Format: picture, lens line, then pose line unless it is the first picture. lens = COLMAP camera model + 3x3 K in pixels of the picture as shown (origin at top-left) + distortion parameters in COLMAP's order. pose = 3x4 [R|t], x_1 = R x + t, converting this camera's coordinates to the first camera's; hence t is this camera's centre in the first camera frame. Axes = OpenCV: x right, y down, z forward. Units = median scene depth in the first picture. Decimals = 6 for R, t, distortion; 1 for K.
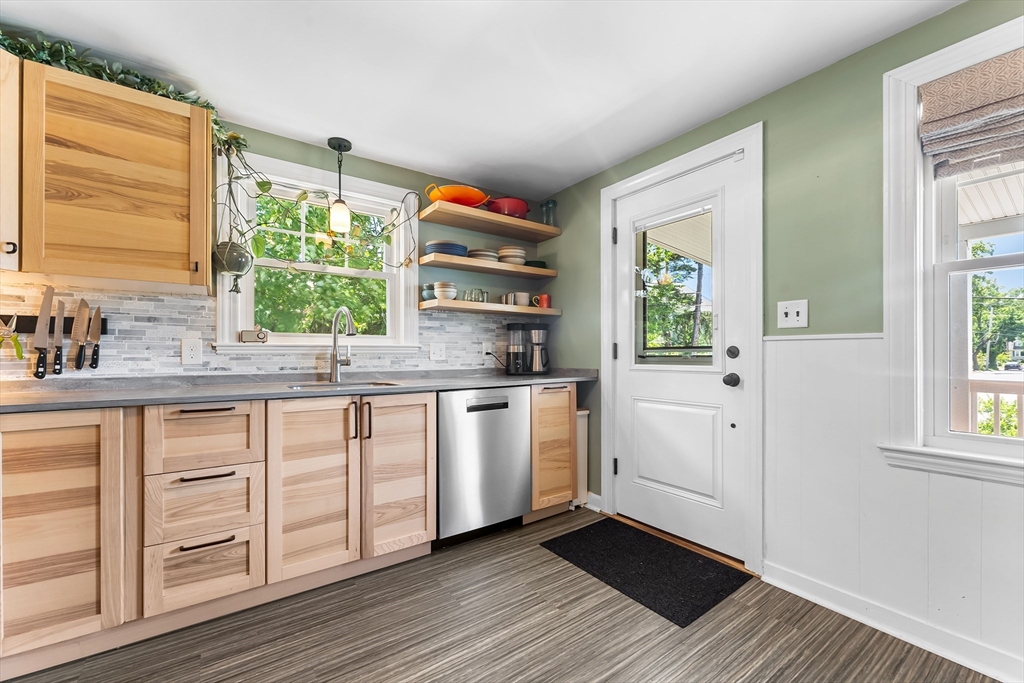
lens RADIAL K [[419.9, 0, 515.3], [0, 419.9, 347.0], [0, 0, 1]] dist [0.000760, -0.000121]
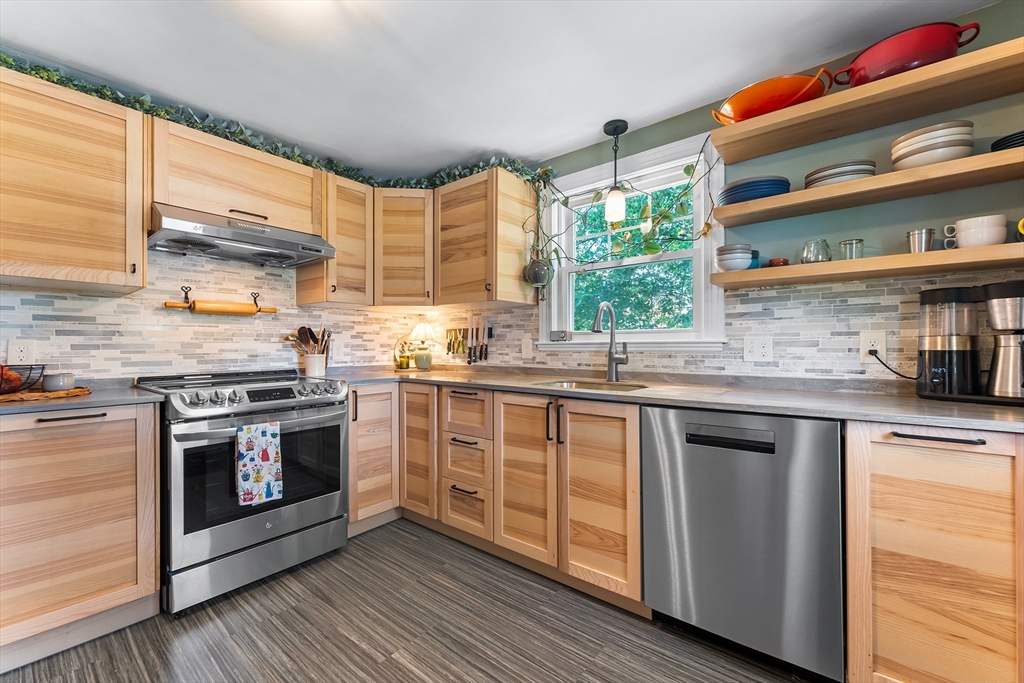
lens RADIAL K [[419.9, 0, 516.6], [0, 419.9, 344.2], [0, 0, 1]] dist [0.000760, -0.000121]
pose [[0.261919, -0.004927, -0.965077, 0.481871], [0.017945, 0.999839, -0.000234, -0.004173], [0.964923, -0.017257, 0.261965, 0.609125]]
